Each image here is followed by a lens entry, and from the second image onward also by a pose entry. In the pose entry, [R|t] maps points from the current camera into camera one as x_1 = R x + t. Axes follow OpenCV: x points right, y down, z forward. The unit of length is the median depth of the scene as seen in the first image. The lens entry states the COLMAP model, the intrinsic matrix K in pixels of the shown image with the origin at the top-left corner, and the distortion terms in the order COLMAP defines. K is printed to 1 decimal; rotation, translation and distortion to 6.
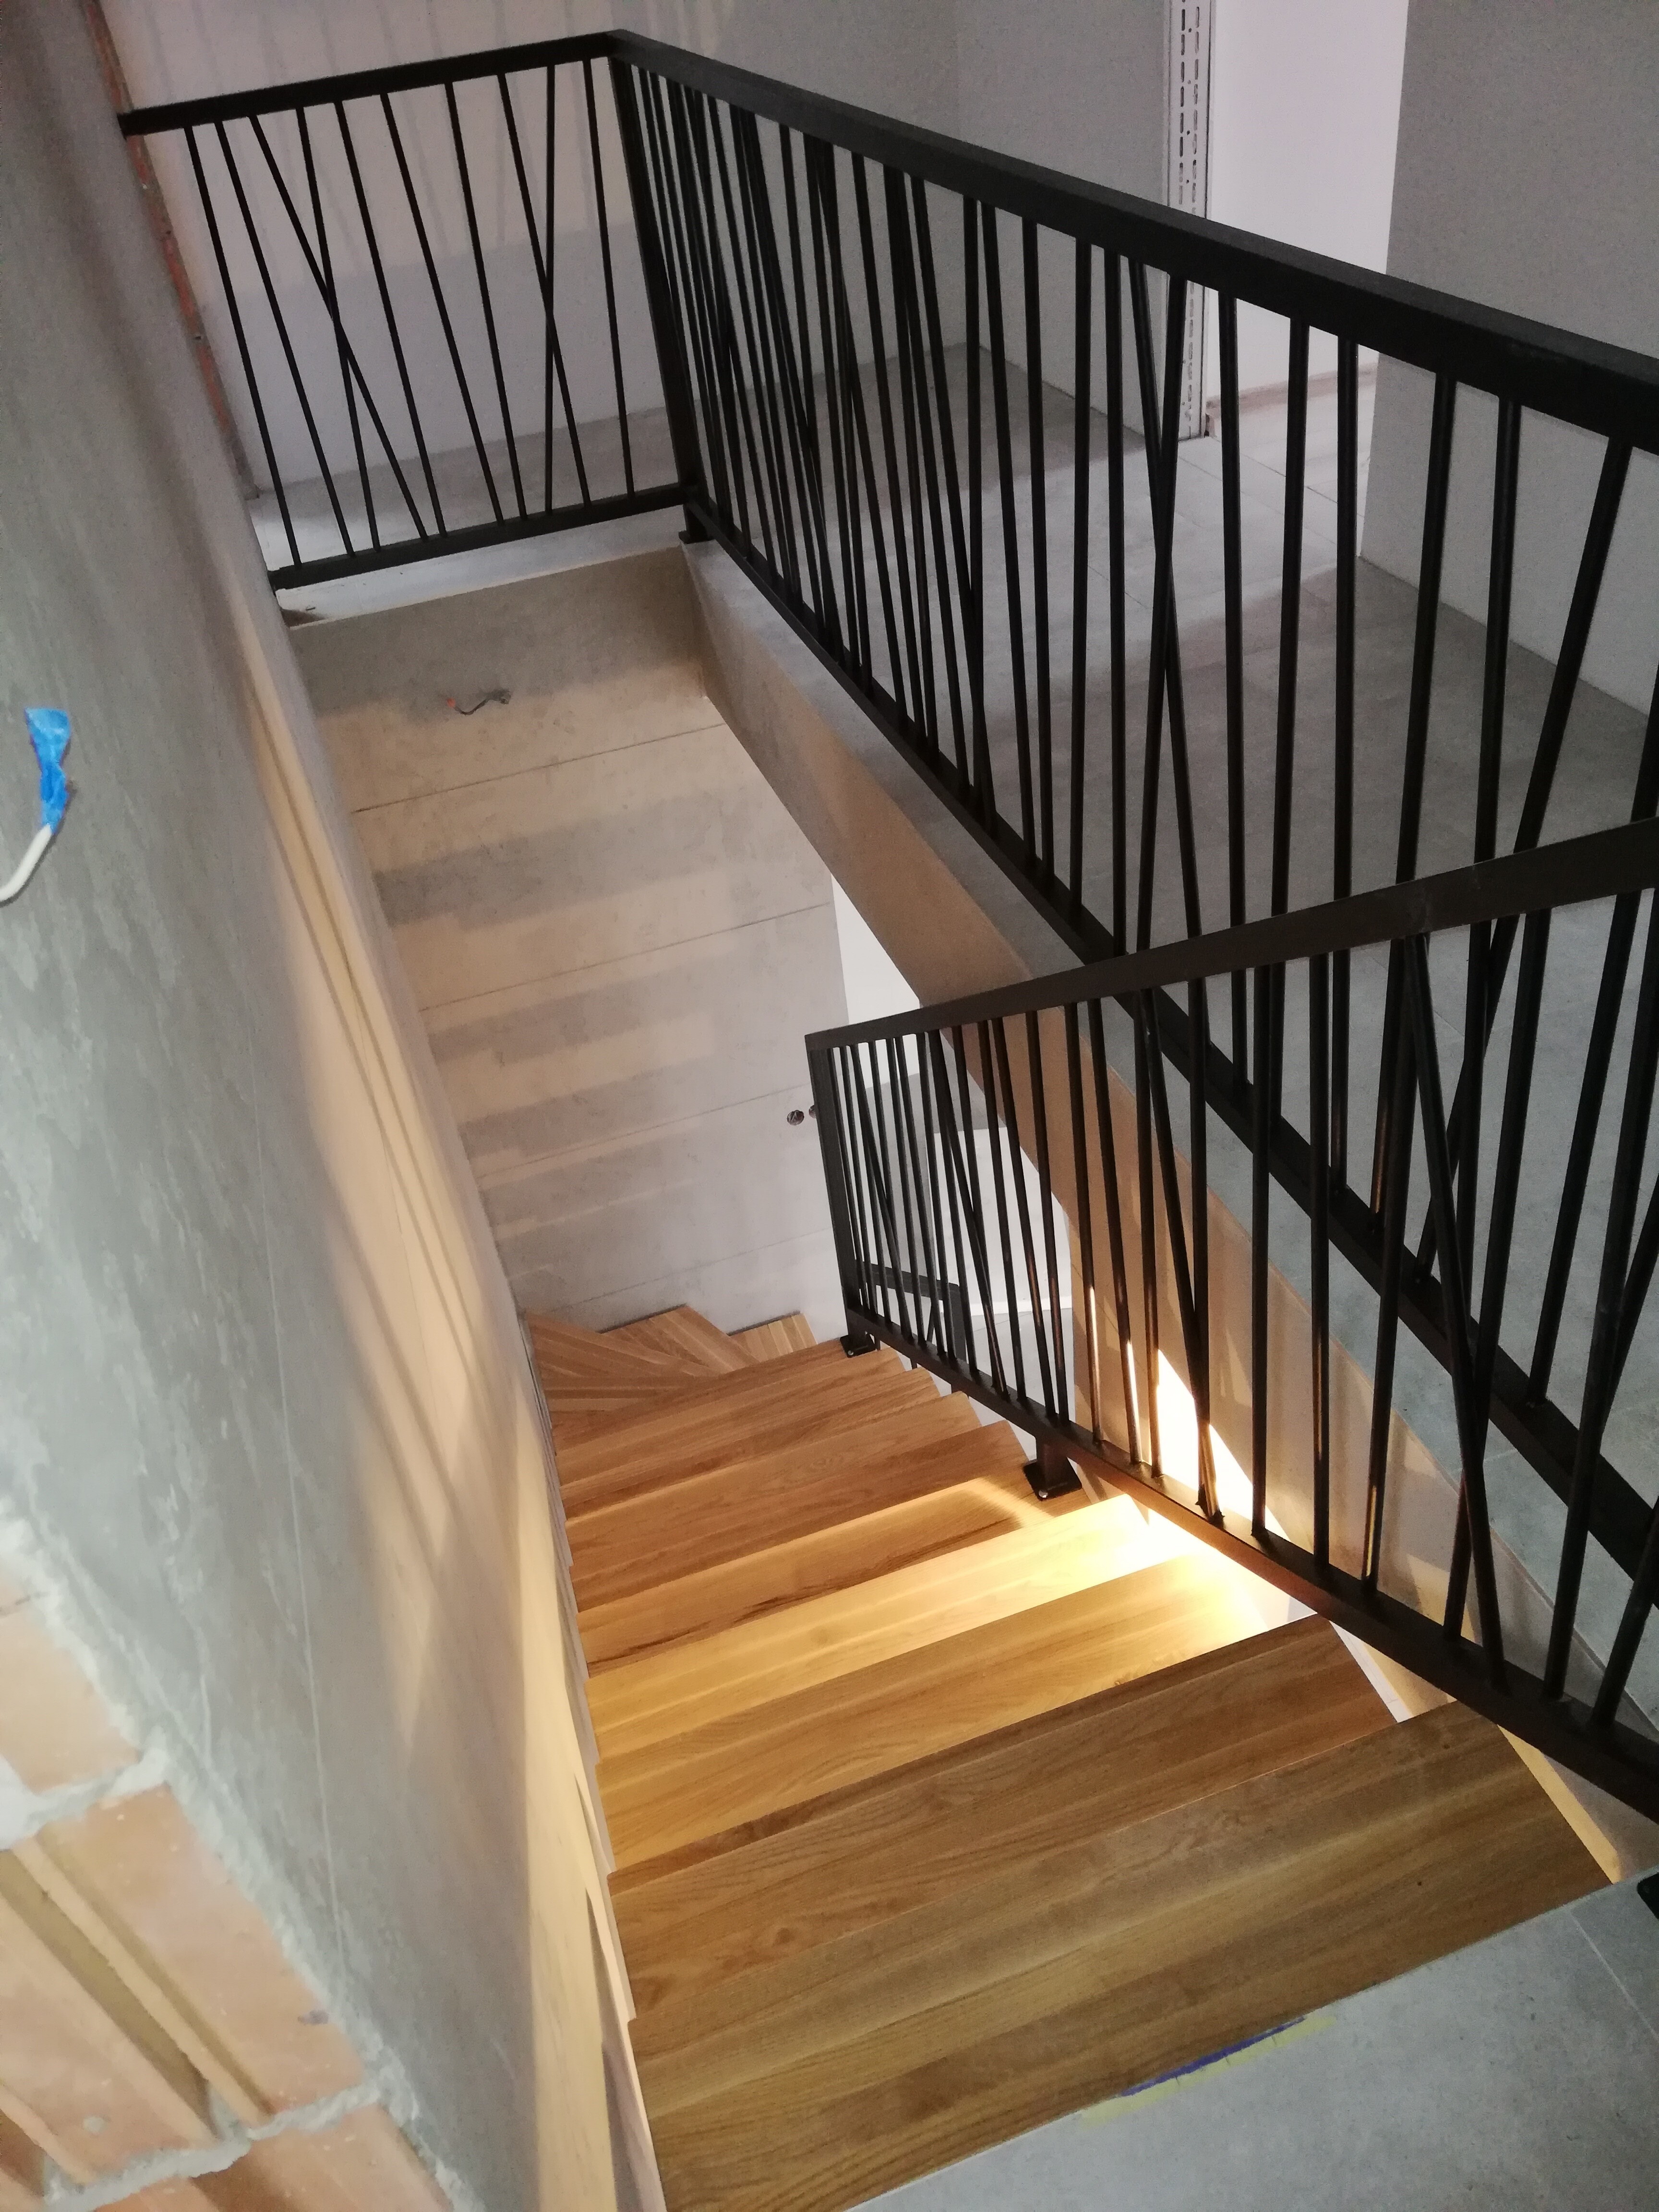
lens RADIAL K [[1651.3, 0, 829.5], [0, 1651.3, 1106.0], [0, 0, 1]] dist [0.069008, -0.106449]
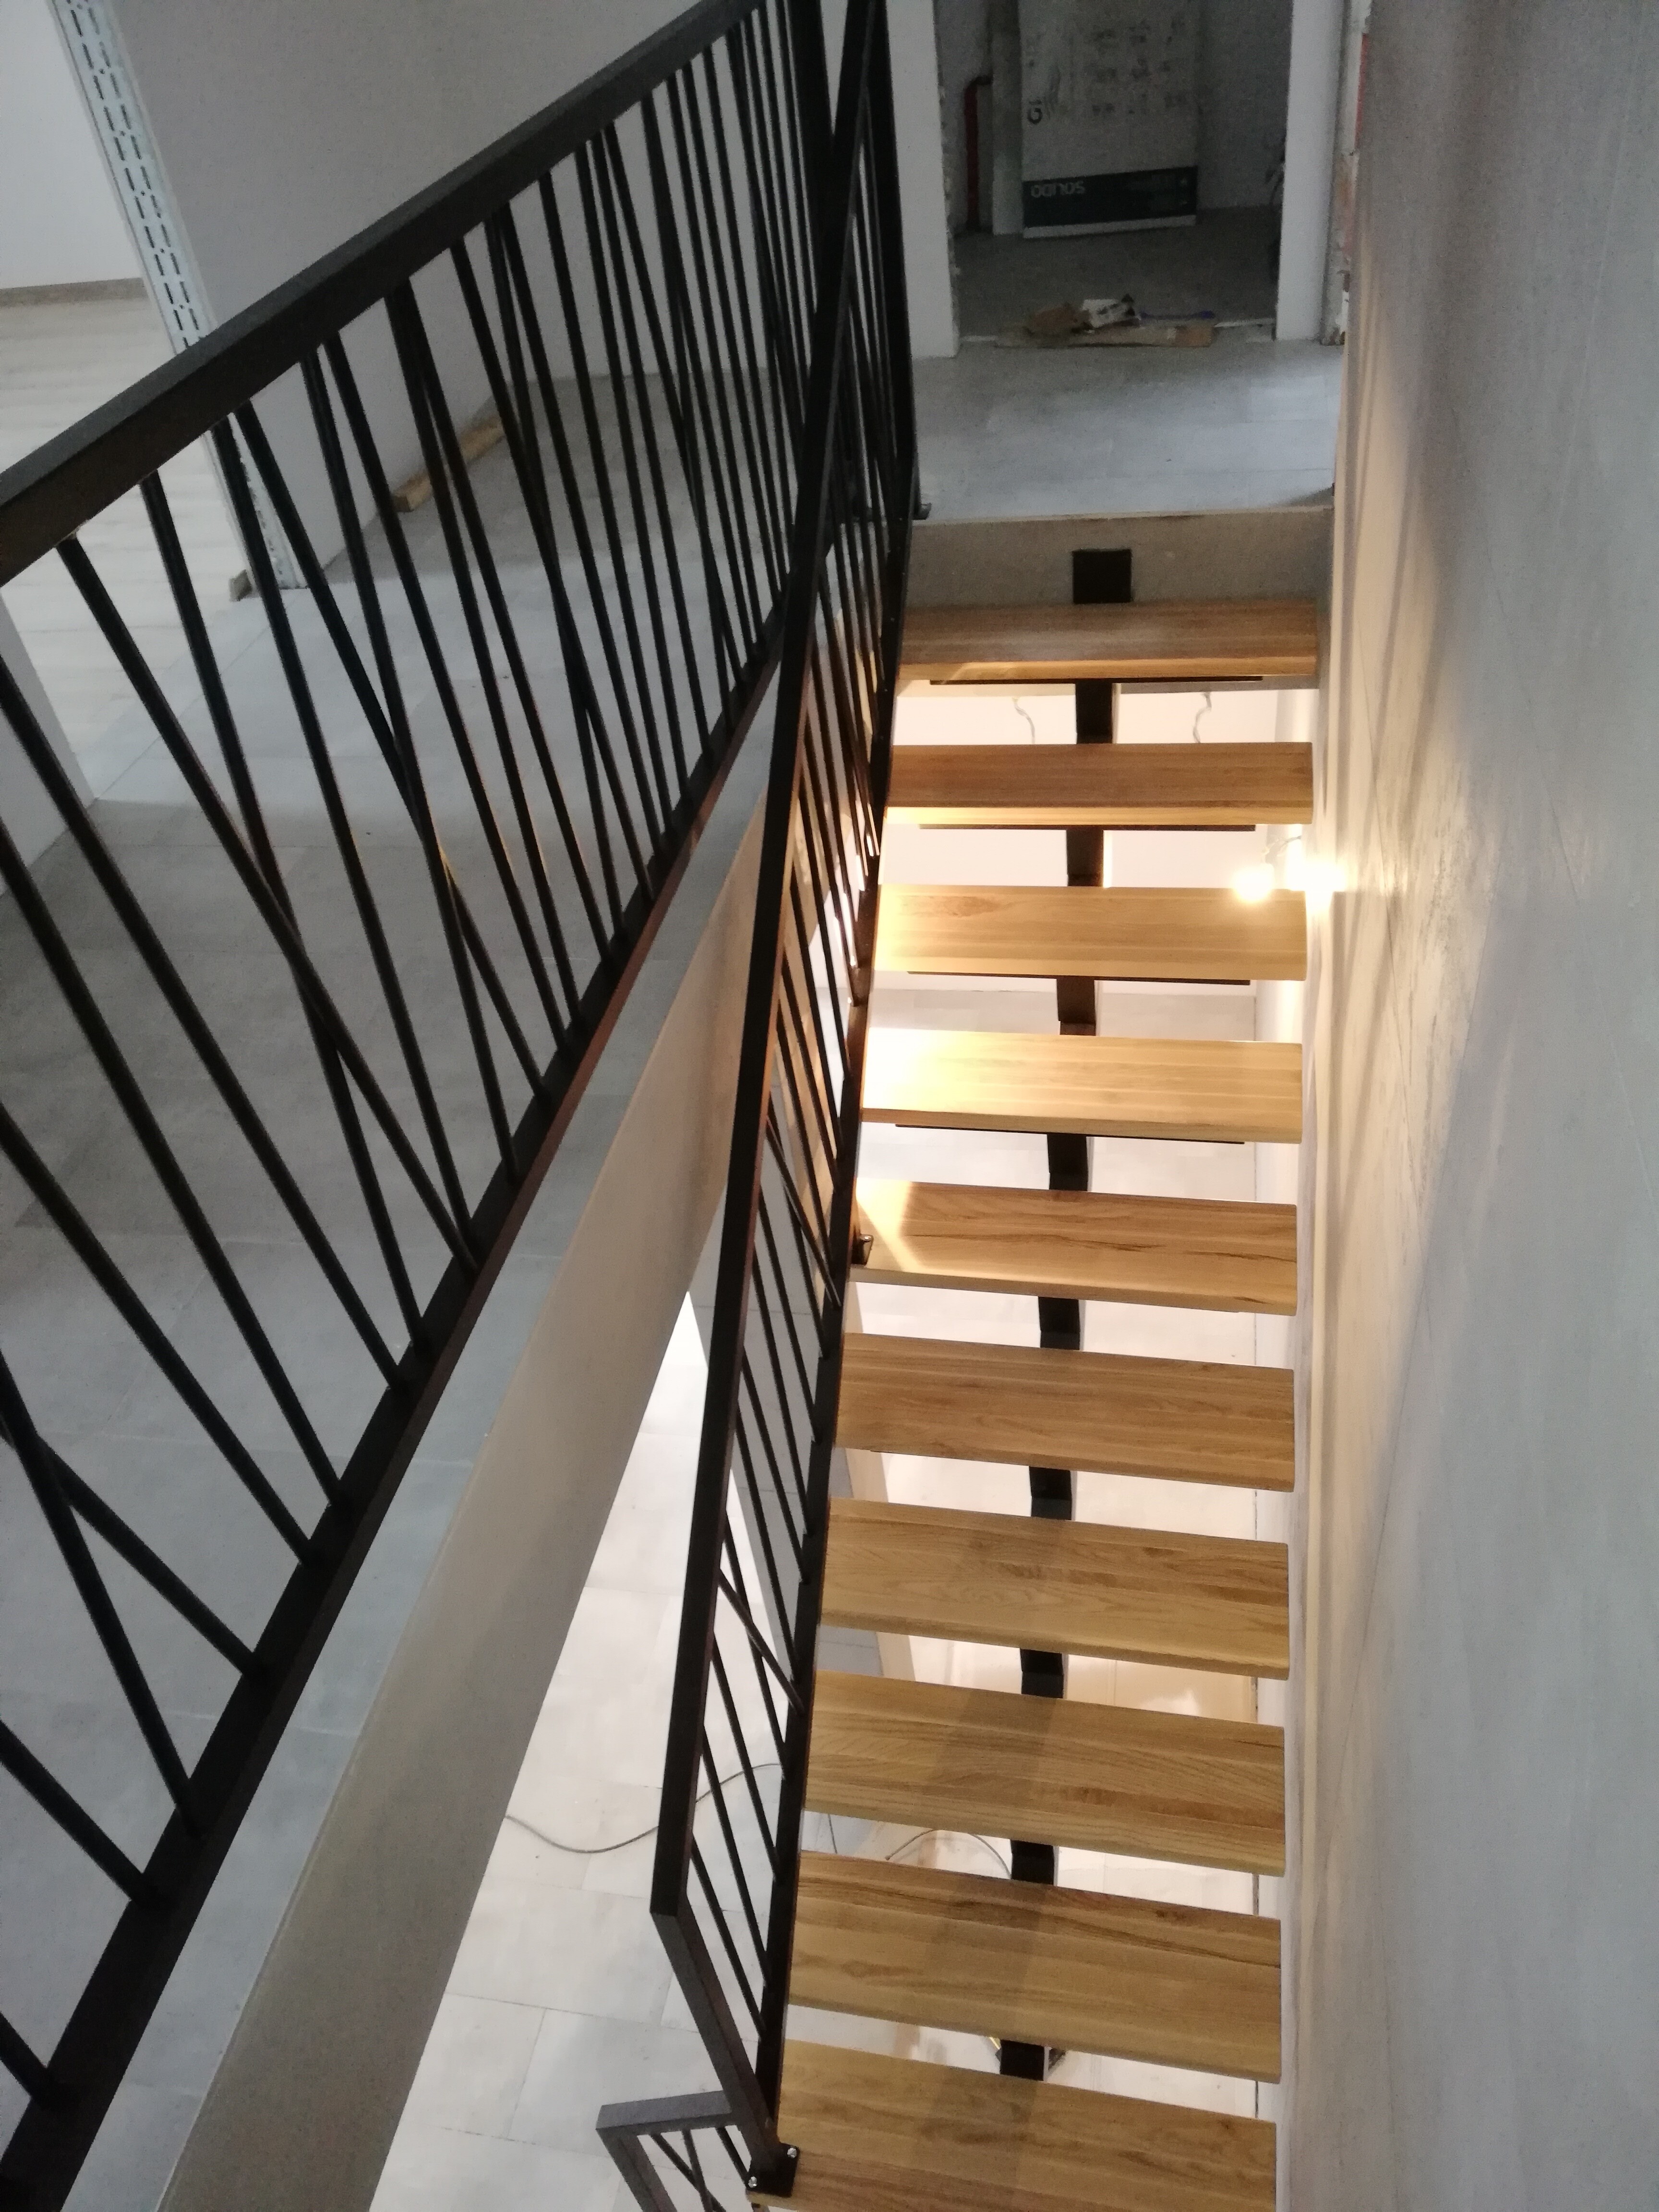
lens RADIAL K [[1651.3, 0, 829.5], [0, 1651.3, 1106.0], [0, 0, 1]] dist [0.069008, -0.106449]
pose [[-0.845653, -0.157285, 0.510032, -0.530261], [0.469595, 0.234924, 0.851053, -0.984020], [-0.253677, 0.959204, -0.124804, 1.354012]]
